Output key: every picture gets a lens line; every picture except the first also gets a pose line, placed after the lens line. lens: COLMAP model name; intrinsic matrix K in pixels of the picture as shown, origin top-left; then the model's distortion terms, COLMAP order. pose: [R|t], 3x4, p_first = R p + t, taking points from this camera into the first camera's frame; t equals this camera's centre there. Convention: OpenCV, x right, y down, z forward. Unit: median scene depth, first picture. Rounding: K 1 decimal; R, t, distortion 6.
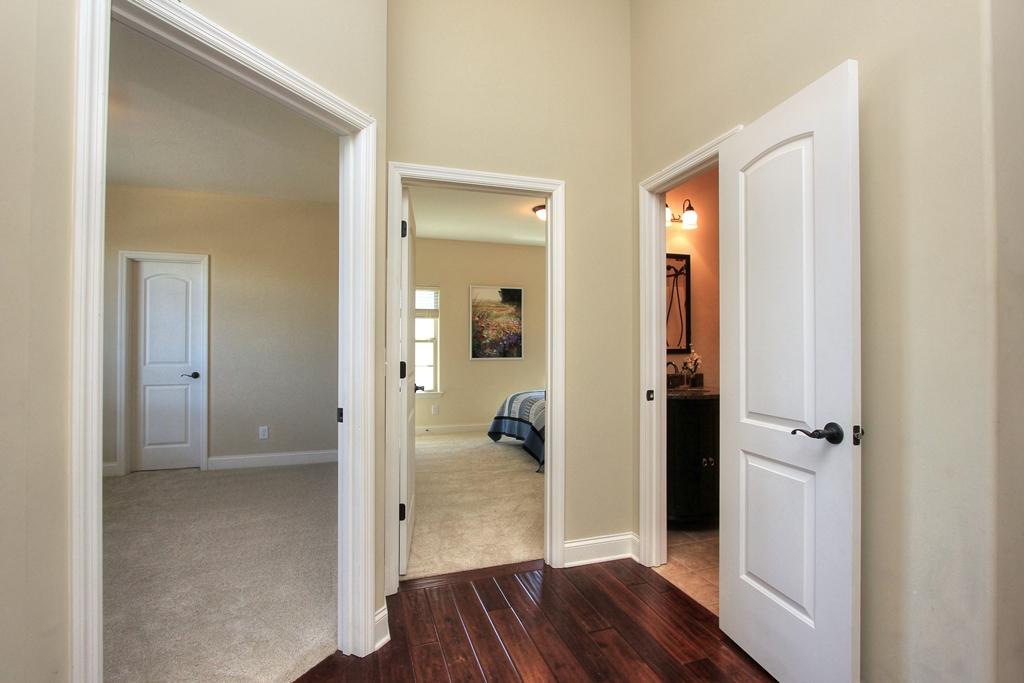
lens RADIAL K [[471.0, 0, 514.3], [0, 471.0, 342.7], [0, 0, 1]] dist [-0.012561, 0.001691]
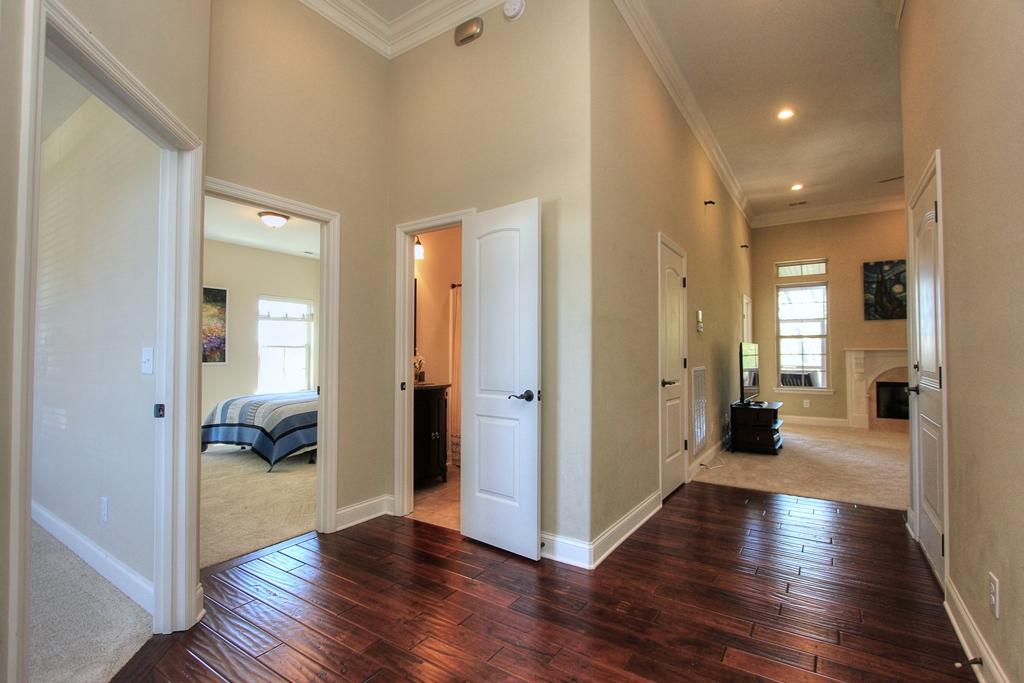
lens RADIAL K [[471.0, 0, 511.0], [0, 471.0, 341.8], [0, 0, 1]] dist [-0.012561, 0.001691]
pose [[0.792164, 0.014784, 0.610130, -0.135387], [-0.005864, 0.999845, -0.016613, 0.003495], [-0.610281, 0.009582, 0.792127, -0.113874]]
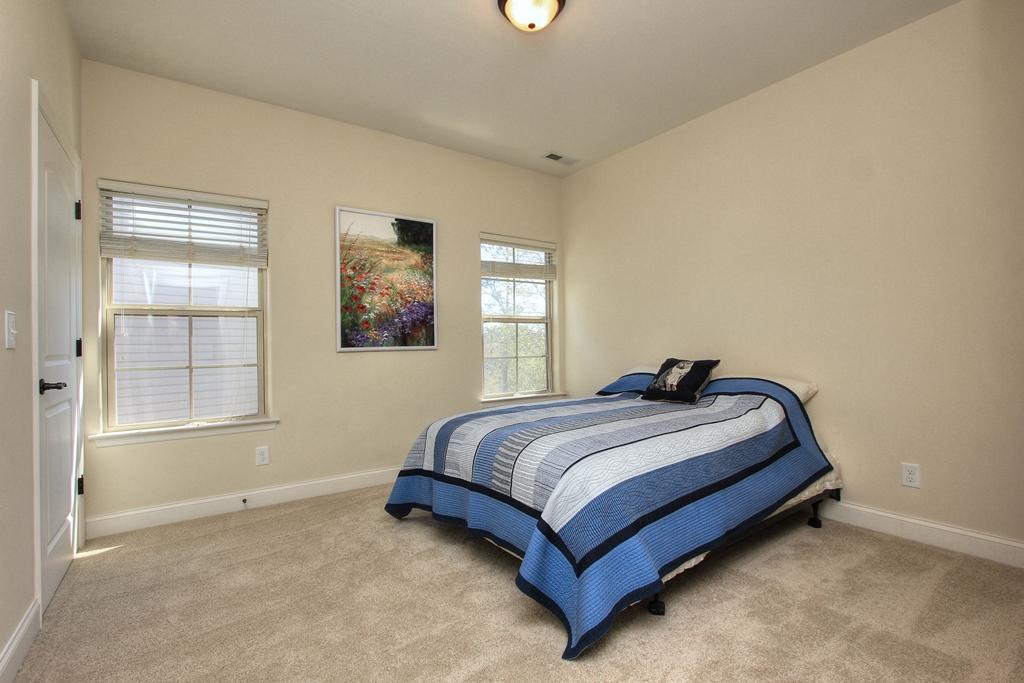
lens RADIAL K [[471.0, 0, 513.6], [0, 471.0, 337.8], [0, 0, 1]] dist [-0.012561, 0.001691]
pose [[0.956349, -0.012294, 0.291969, -0.074517], [0.013522, 0.999906, -0.002191, 0.031507], [-0.291915, 0.006043, 0.956425, 0.571085]]
